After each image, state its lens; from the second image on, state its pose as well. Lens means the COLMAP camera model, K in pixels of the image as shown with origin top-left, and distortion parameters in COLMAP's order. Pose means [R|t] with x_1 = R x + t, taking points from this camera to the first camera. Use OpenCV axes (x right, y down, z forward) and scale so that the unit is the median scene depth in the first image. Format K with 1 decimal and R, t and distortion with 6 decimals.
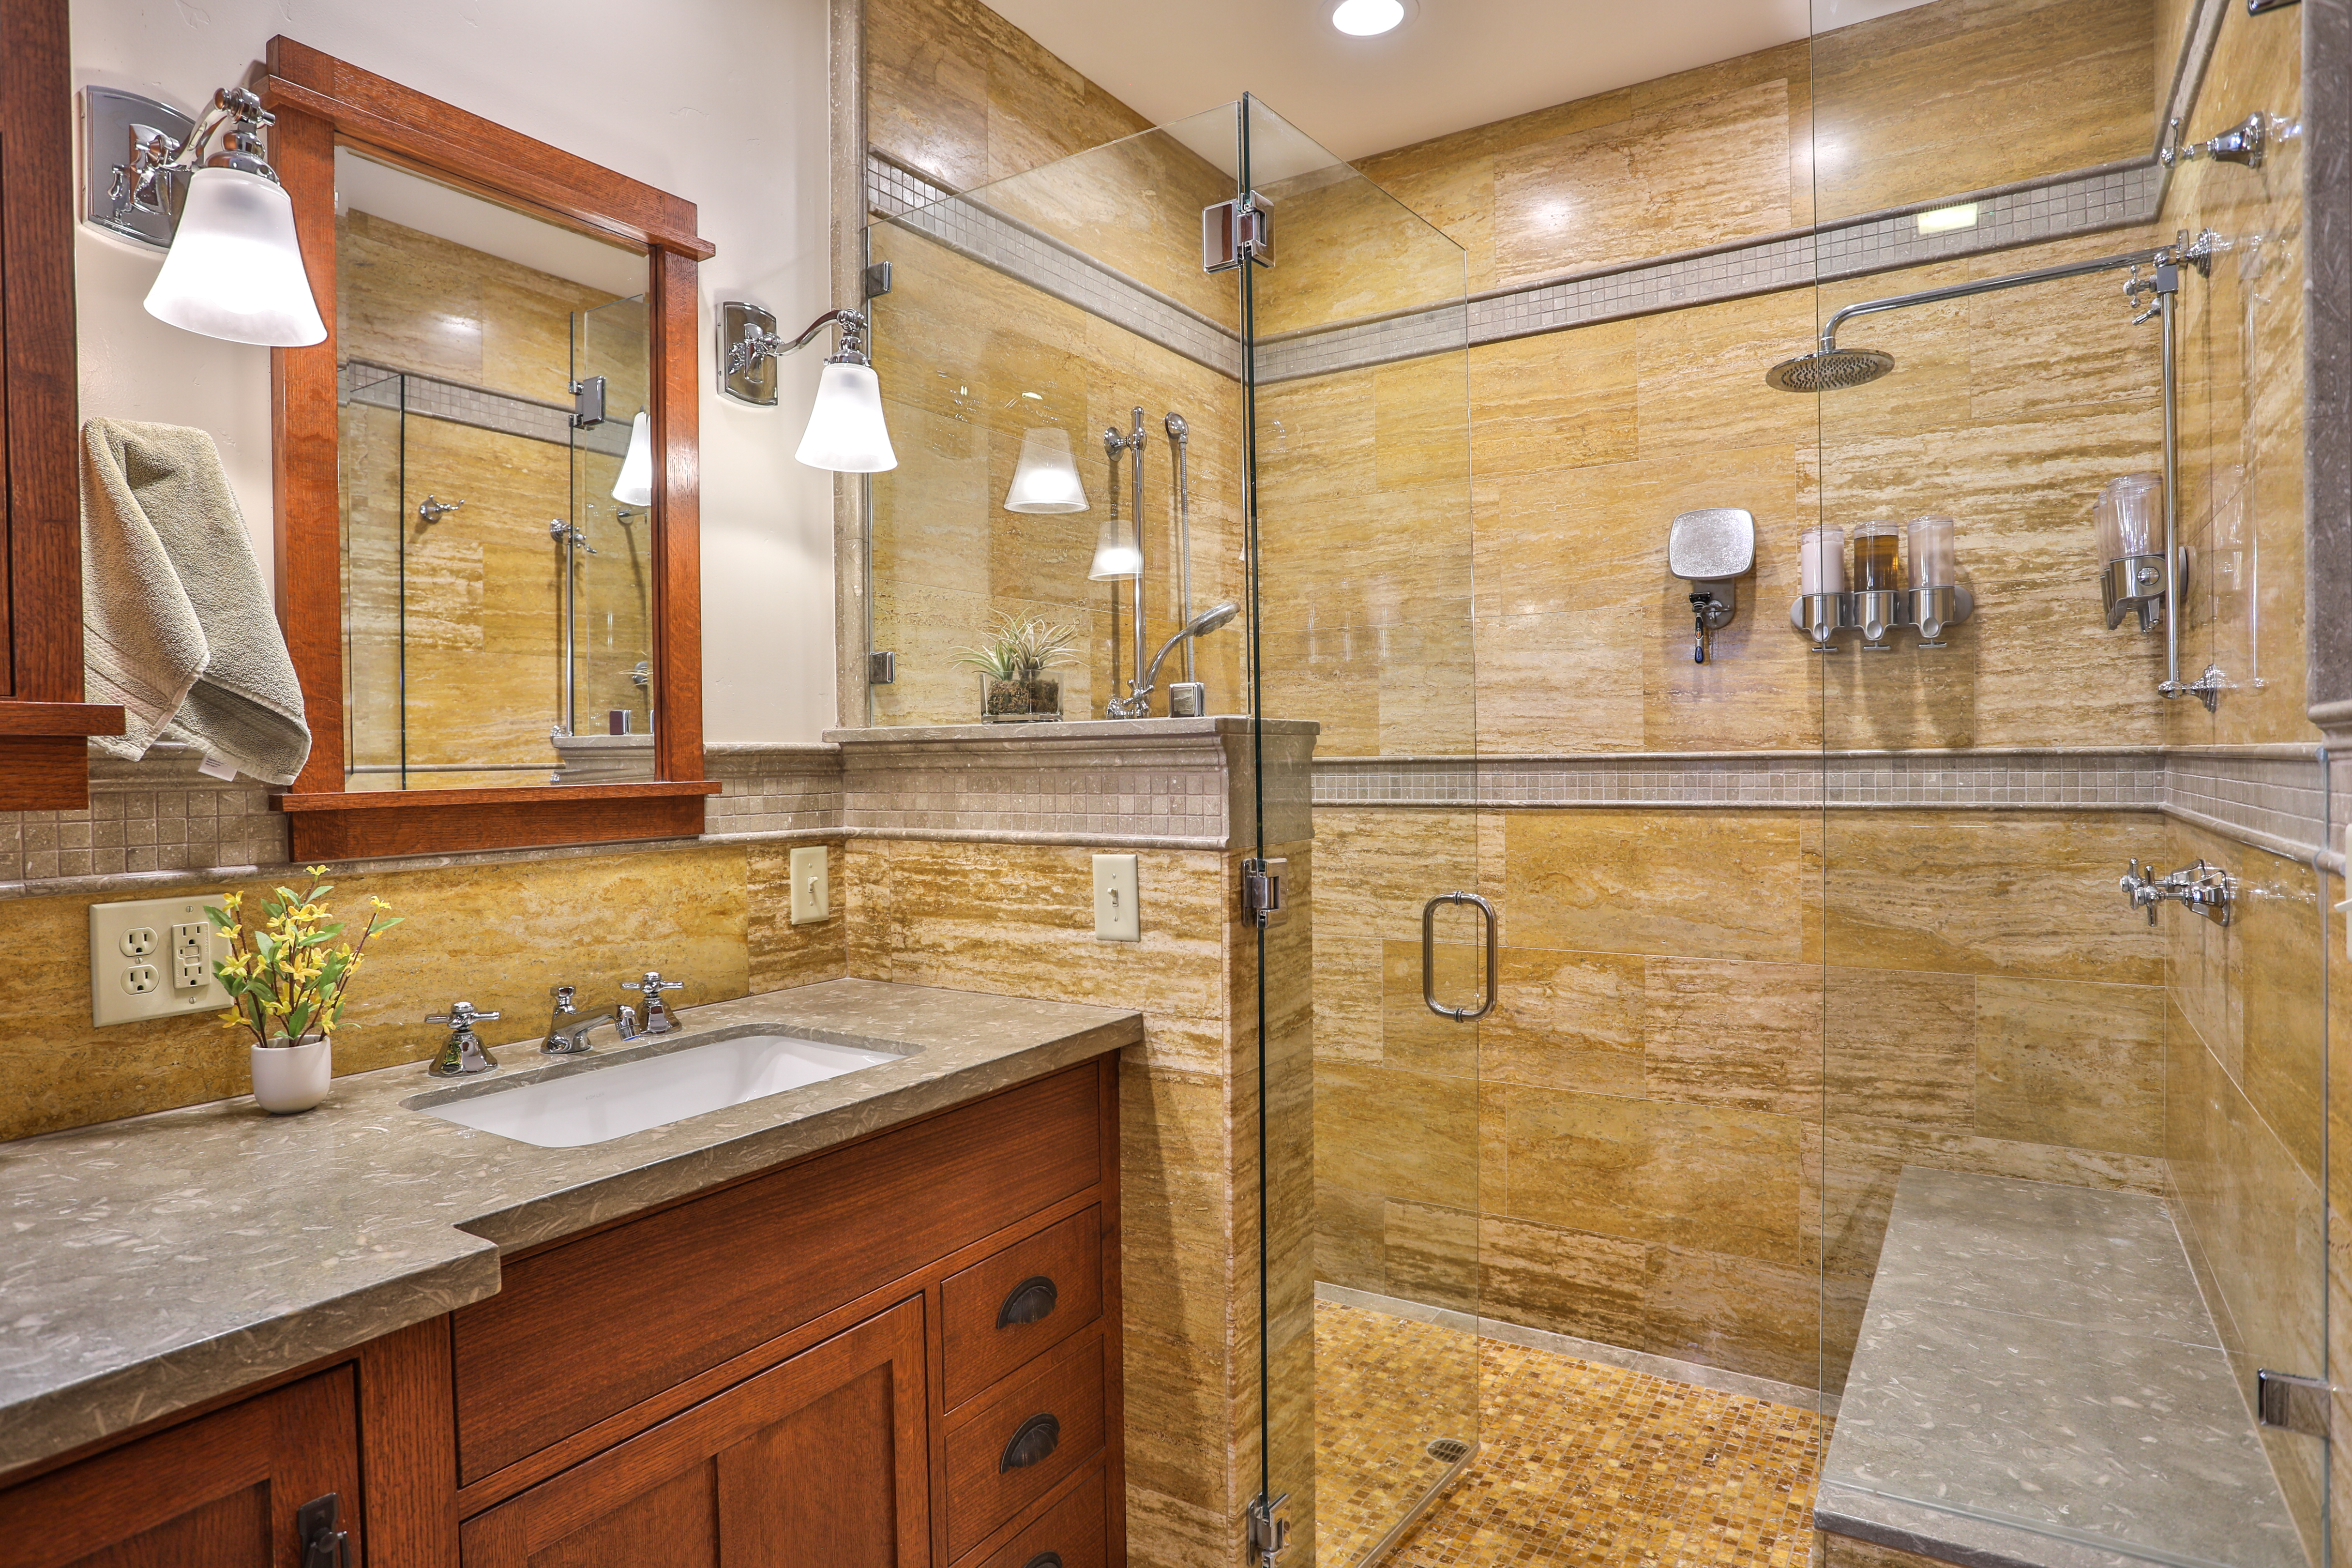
lens RADIAL K [[1316.4, 0, 1176.0], [0, 1316.4, 784.0], [0, 0, 1]] dist [-0.040945, 0.002880]
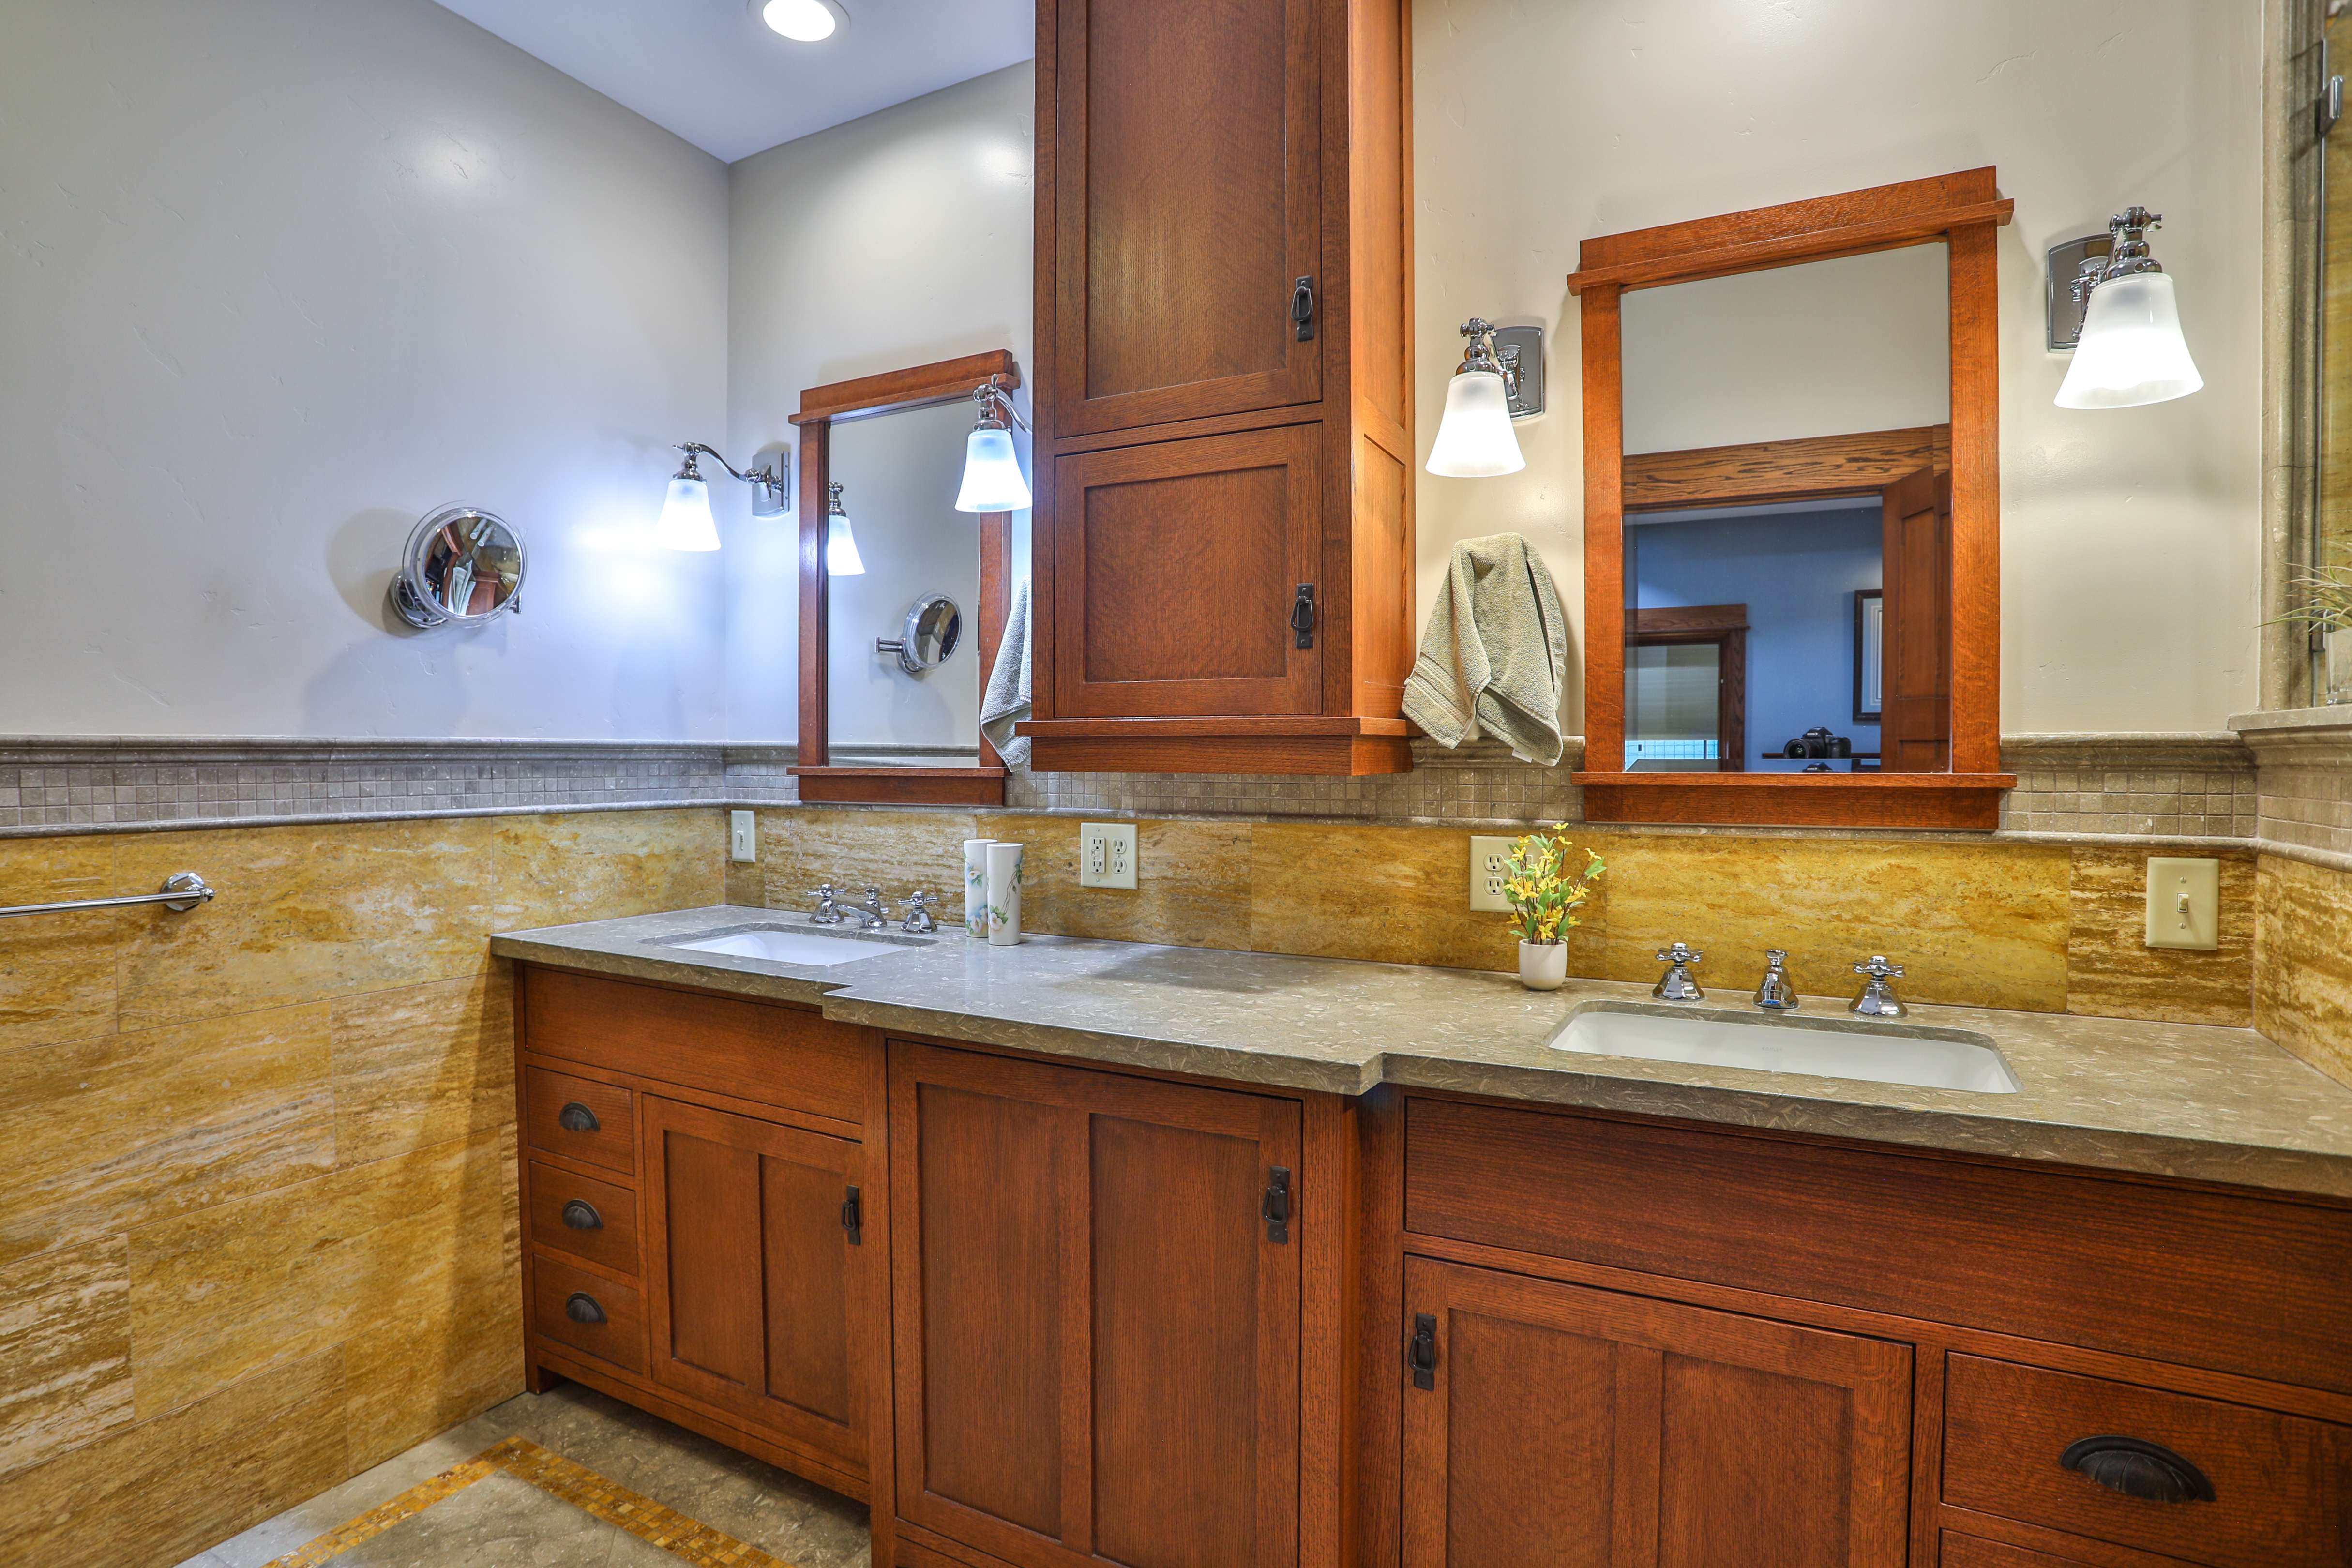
lens RADIAL K [[1198.9, 0, 1176.0], [0, 1198.9, 784.0], [0, 0, 1]] dist [-0.088234, 0.033107]
pose [[0.056378, 0.032810, -0.997870, 0.495248], [-0.020859, 0.999280, 0.031677, -0.009943], [0.998192, 0.019028, 0.057022, 0.398230]]
